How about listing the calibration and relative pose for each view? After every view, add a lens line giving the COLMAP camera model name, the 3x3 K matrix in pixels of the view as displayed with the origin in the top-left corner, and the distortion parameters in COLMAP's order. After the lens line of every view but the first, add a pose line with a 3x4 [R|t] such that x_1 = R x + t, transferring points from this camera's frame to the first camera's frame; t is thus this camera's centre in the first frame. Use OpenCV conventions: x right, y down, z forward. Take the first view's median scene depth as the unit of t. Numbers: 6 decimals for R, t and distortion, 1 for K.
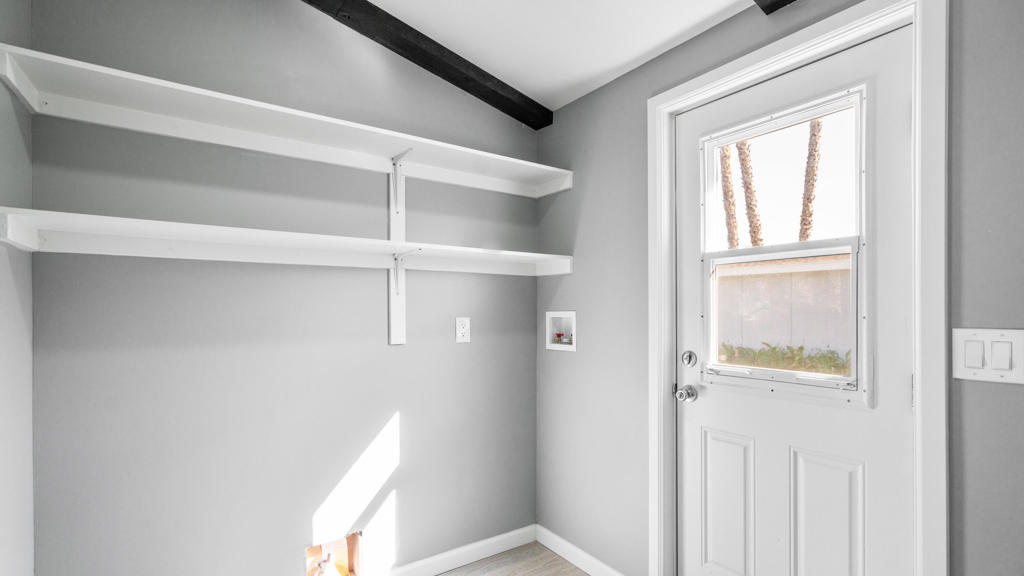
lens RADIAL K [[493.3, 0, 512.9], [0, 493.3, 311.4], [0, 0, 1]] dist [0.000962, 0.000254]
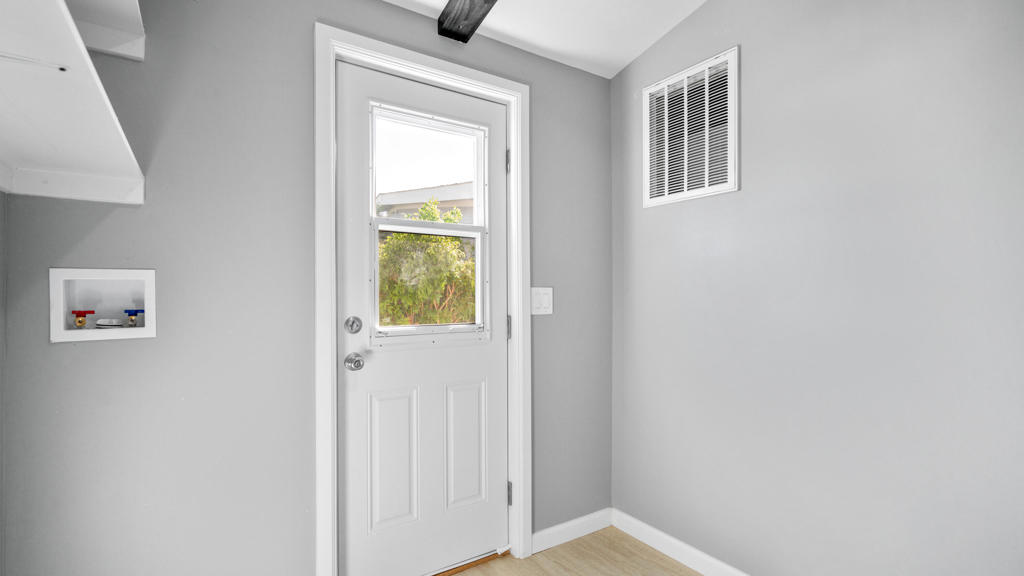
lens RADIAL K [[468.3, 0, 512.0], [0, 468.3, 288.0], [0, 0, 1]] dist [0.001847, 0.000457]
pose [[0.007765, 0.010459, 0.999915, -0.558107], [0.002521, 0.999942, -0.010479, 0.036090], [-0.999967, 0.002602, 0.007738, 0.710583]]
